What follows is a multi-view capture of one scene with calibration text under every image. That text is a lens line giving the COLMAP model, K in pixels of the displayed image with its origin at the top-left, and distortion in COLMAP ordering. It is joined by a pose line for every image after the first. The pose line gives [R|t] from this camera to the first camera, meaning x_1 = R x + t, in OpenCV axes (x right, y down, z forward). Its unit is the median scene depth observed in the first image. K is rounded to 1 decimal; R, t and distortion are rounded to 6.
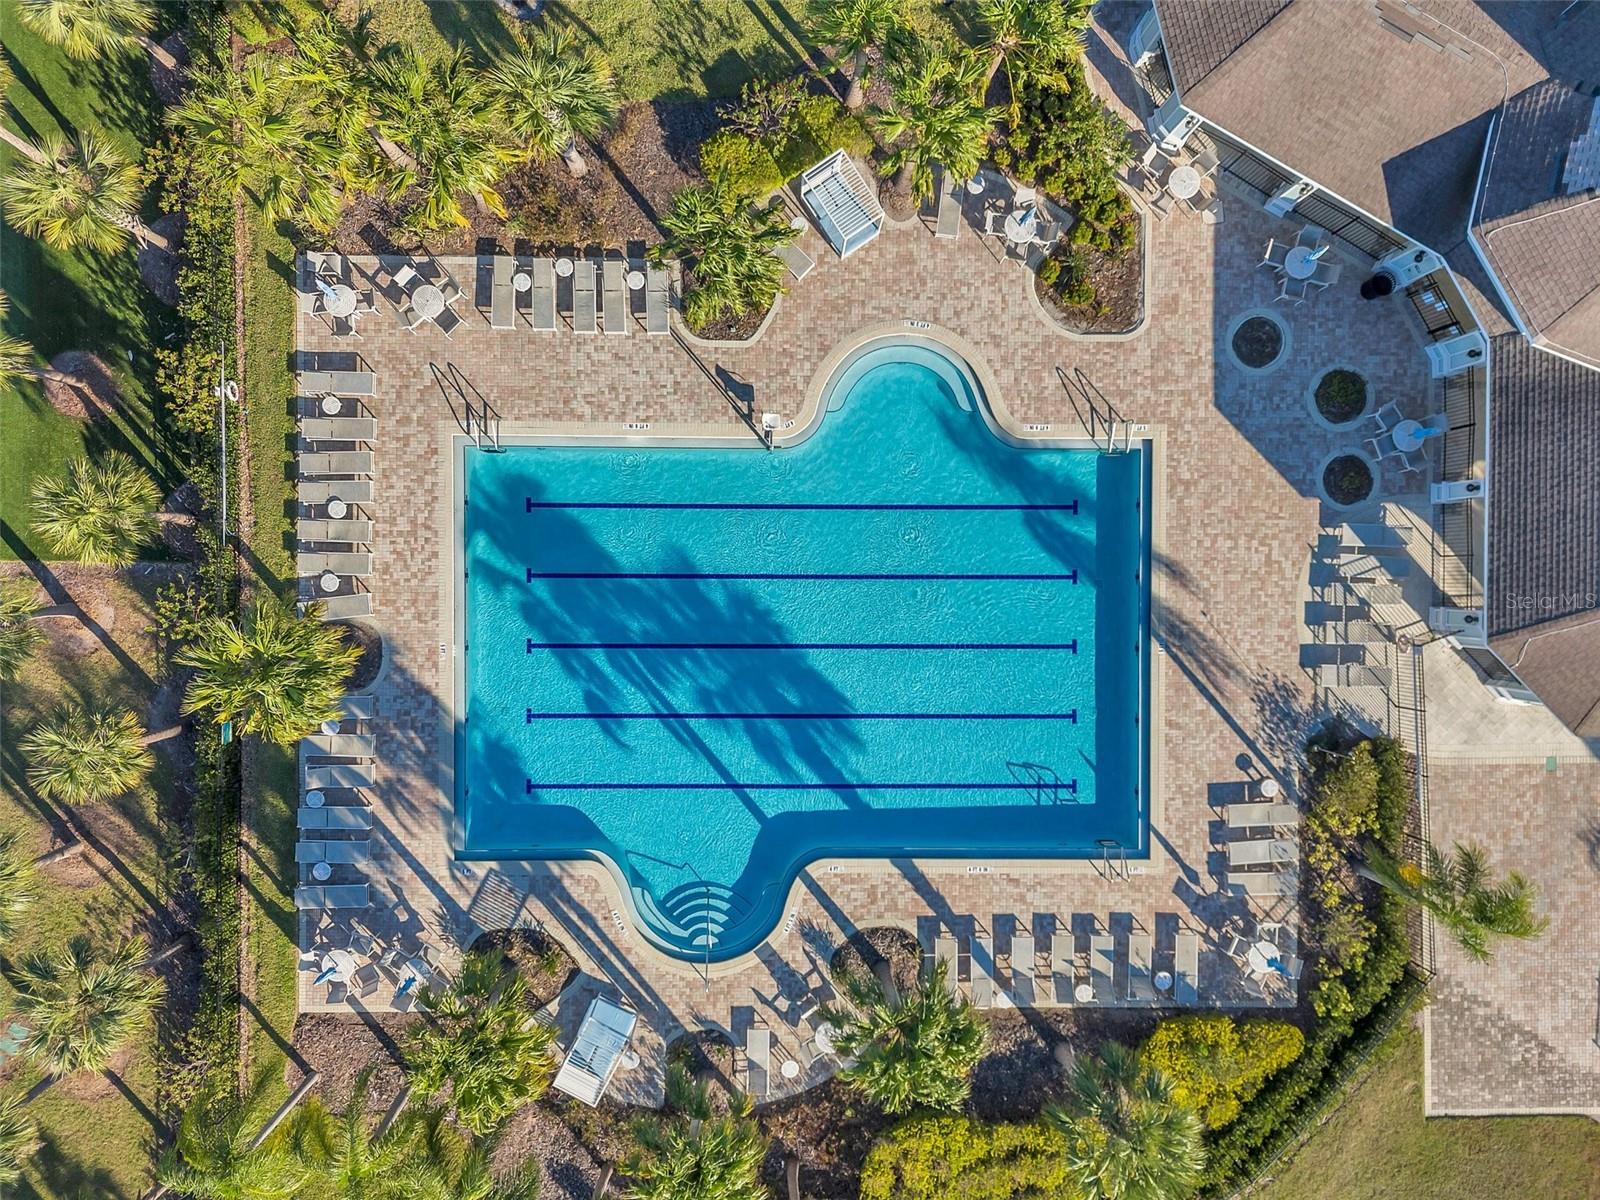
lens RADIAL K [[1211.5, 0, 800.0], [0, 1211.5, 600.0], [0, 0, 1]] dist [0.047482, -0.038733]
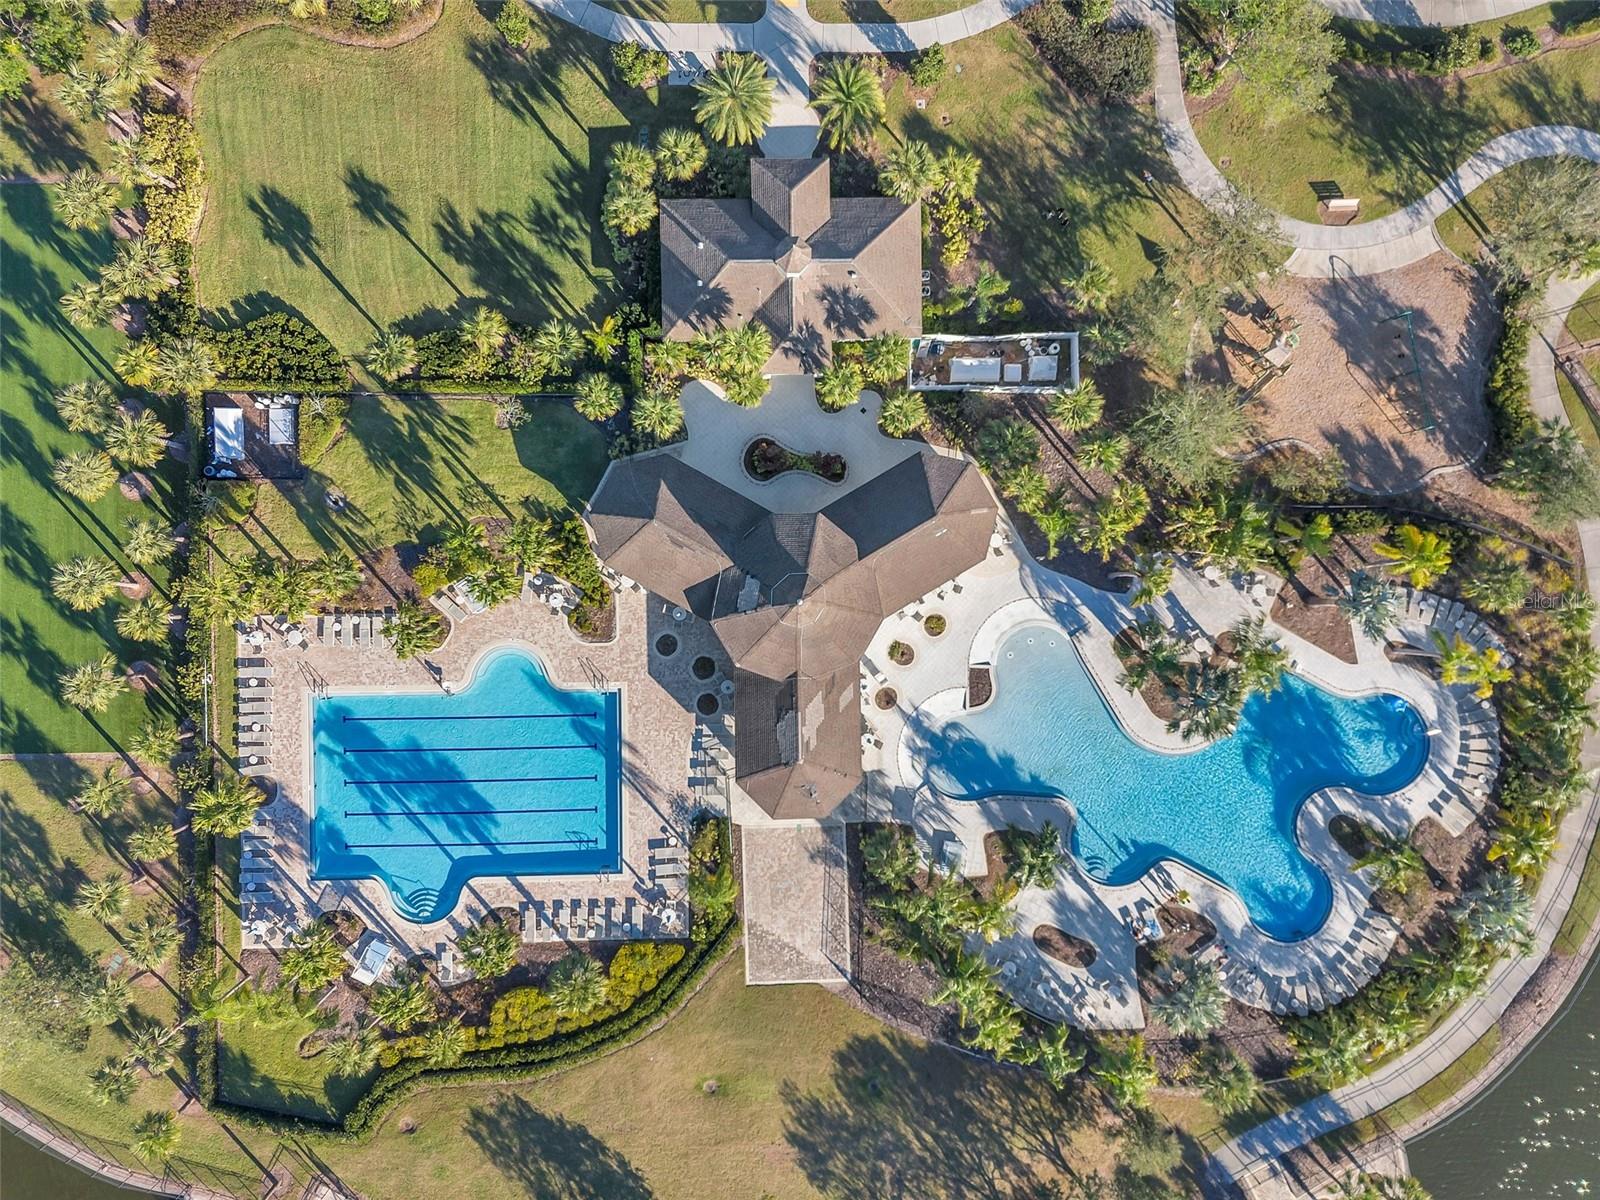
lens RADIAL K [[1211.5, 0, 800.0], [0, 1211.5, 600.0], [0, 0, 1]] dist [0.047482, -0.038733]
pose [[0.999860, -0.013665, 0.009704, 0.609823], [0.013680, 0.999905, -0.001475, -0.291298], [-0.009683, 0.001607, 0.999952, -1.277146]]
